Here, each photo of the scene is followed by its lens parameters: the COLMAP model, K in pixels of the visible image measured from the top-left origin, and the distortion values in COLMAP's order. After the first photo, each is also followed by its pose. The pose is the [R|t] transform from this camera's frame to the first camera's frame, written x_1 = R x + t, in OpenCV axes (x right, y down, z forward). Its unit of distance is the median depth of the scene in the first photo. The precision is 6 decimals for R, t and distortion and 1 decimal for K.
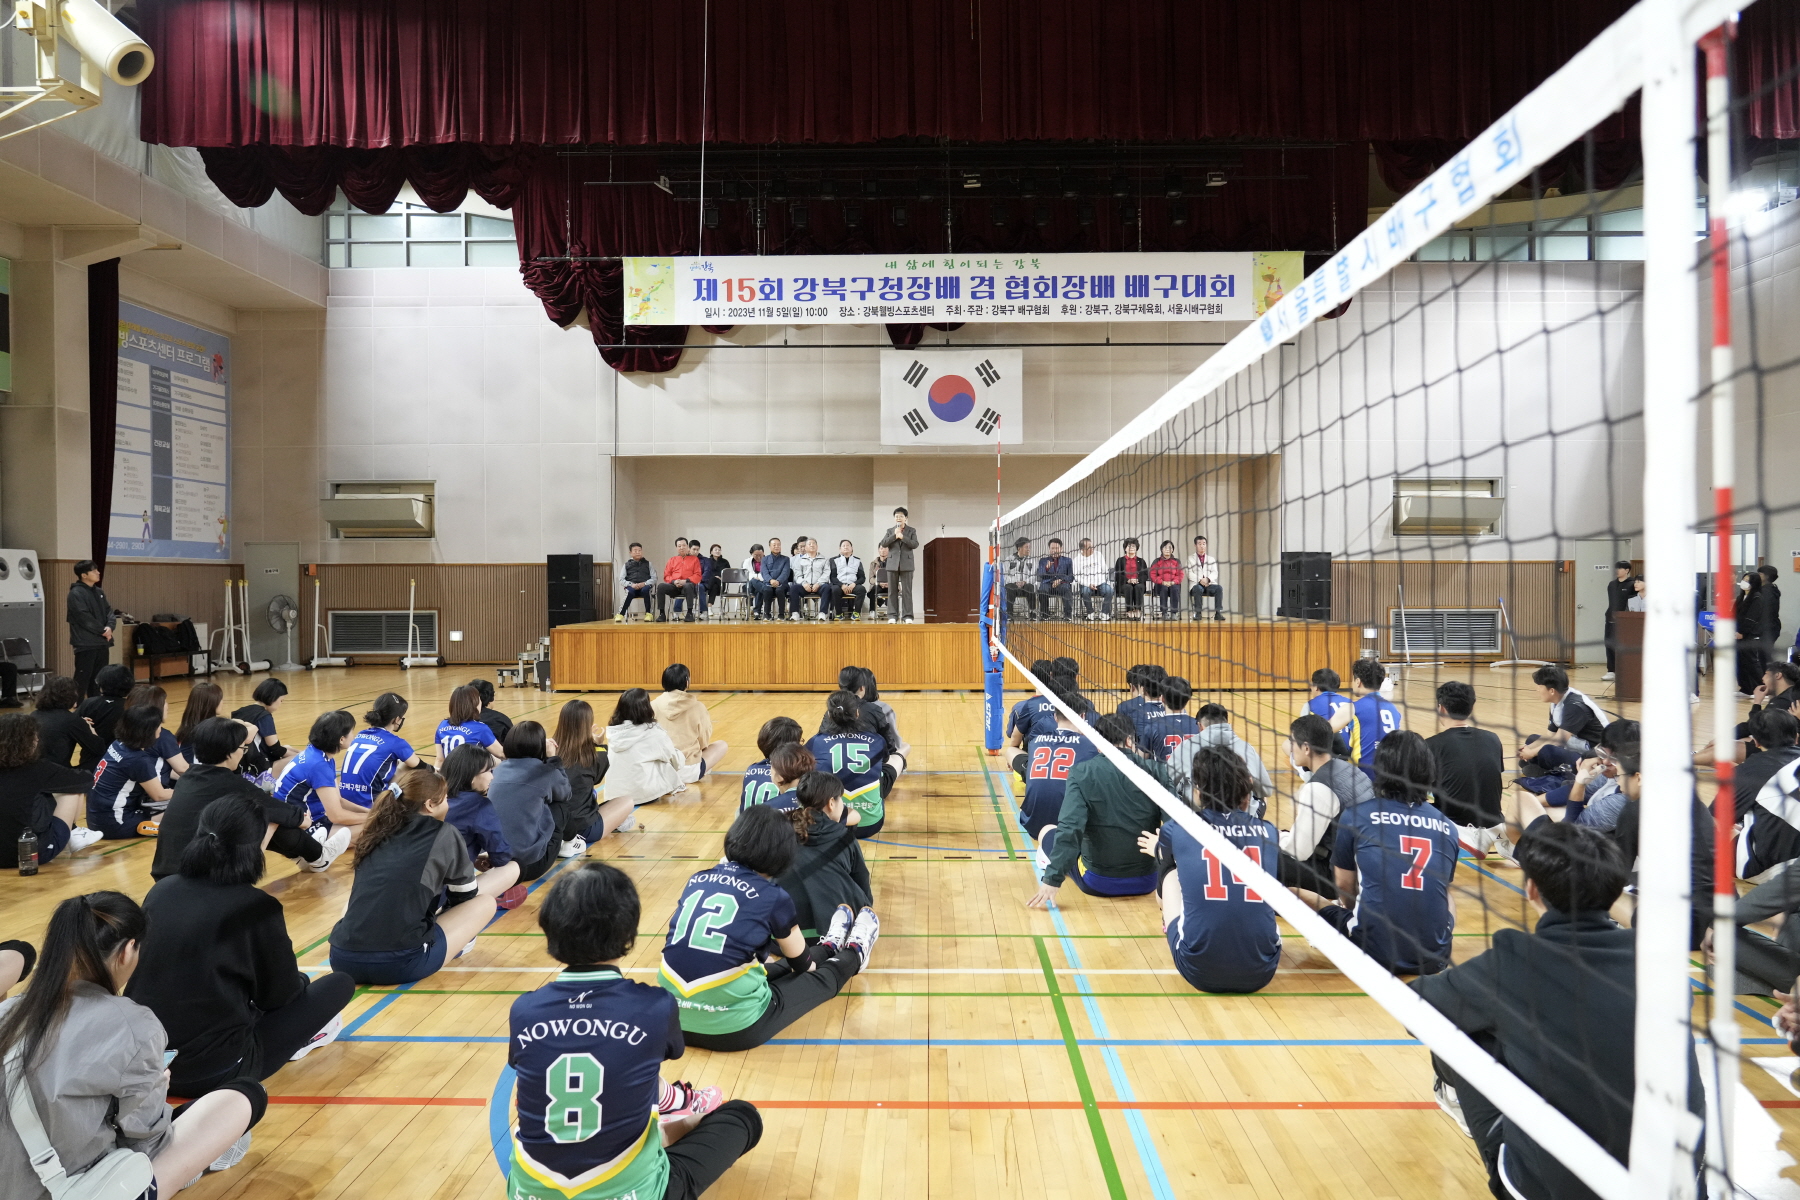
lens RADIAL K [[1245.8, 0, 908.2], [0, 1245.8, 593.5], [0, 0, 1]] dist [-0.011996, -0.001834]
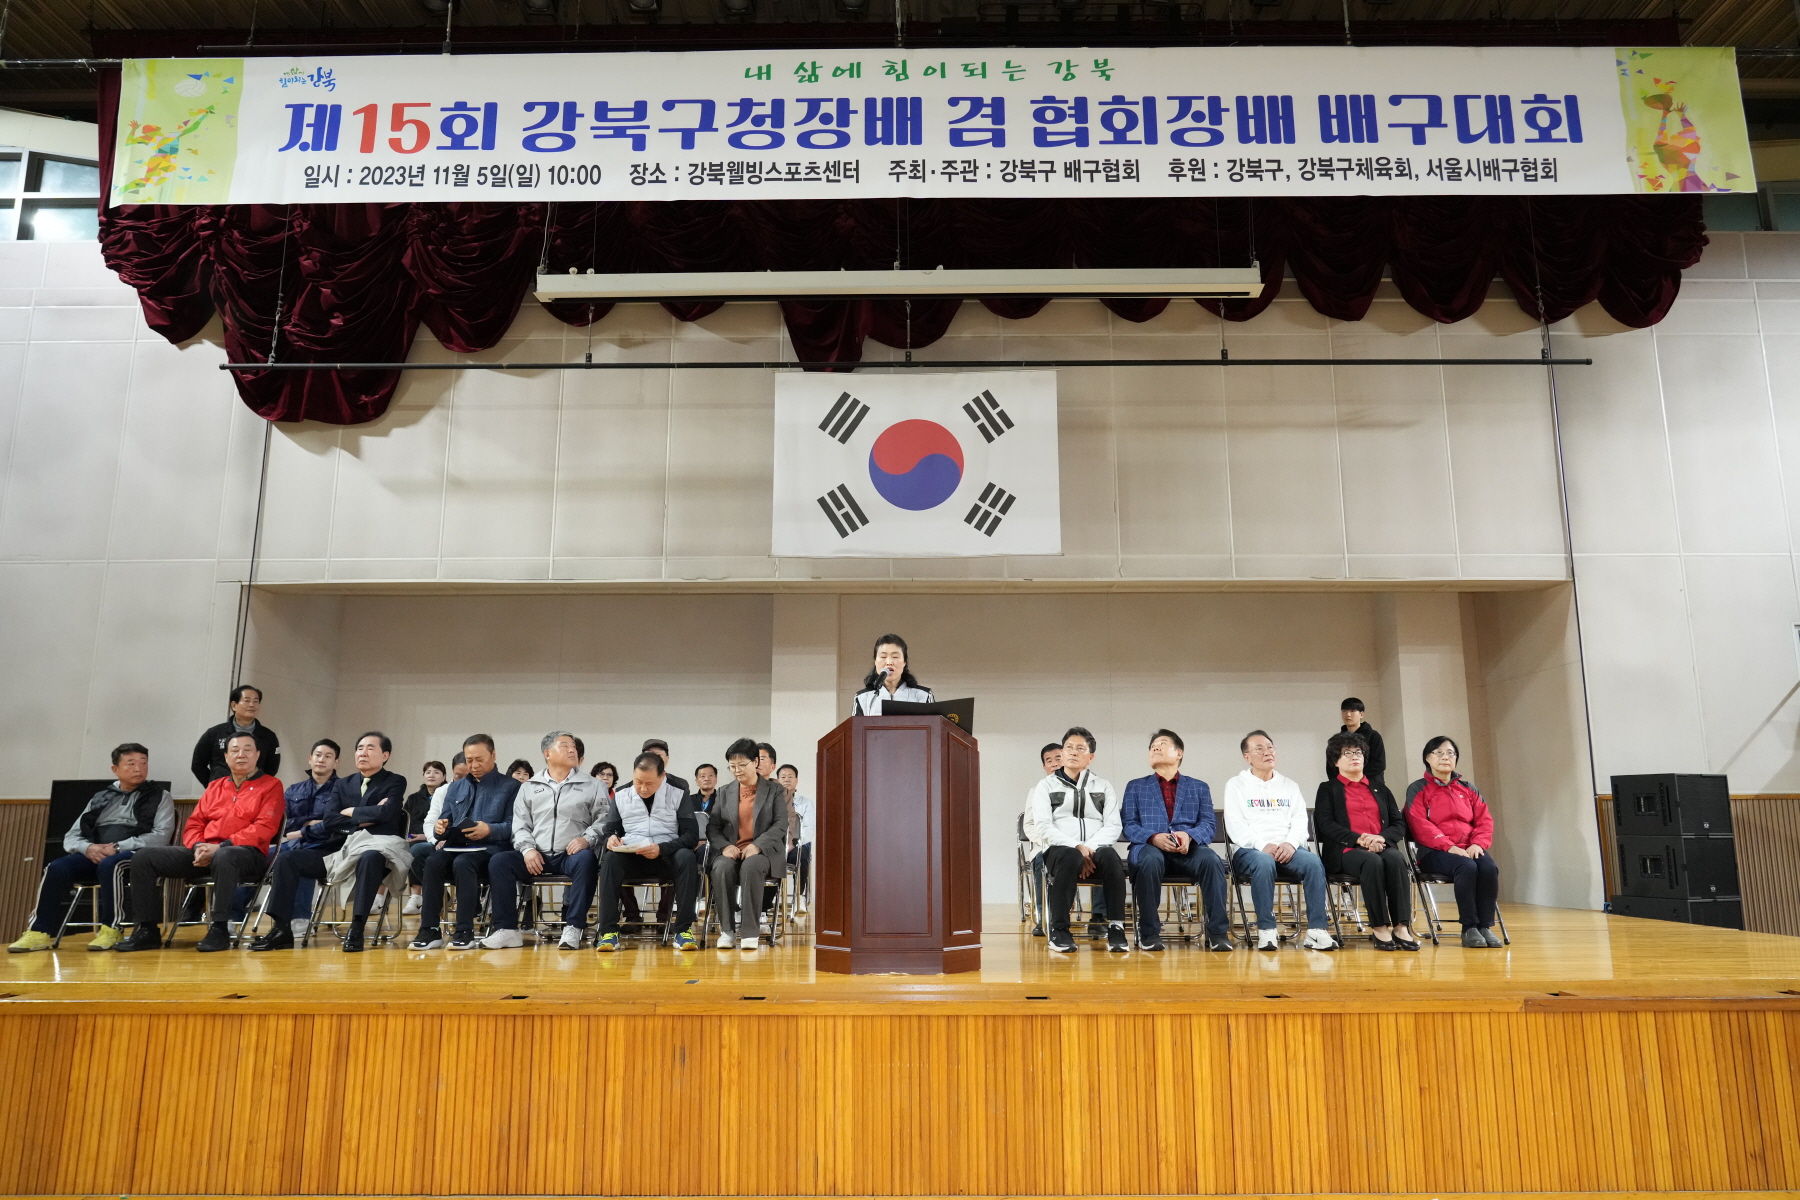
lens RADIAL K [[1245.8, 0, 908.2], [0, 1245.8, 593.5], [0, 0, 1]] dist [-0.011996, -0.001834]
pose [[0.999982, 0.001102, 0.005867, 0.034449], [0.000083, 0.980131, -0.198353, -0.009043], [-0.005969, 0.198350, 0.980113, 0.623989]]
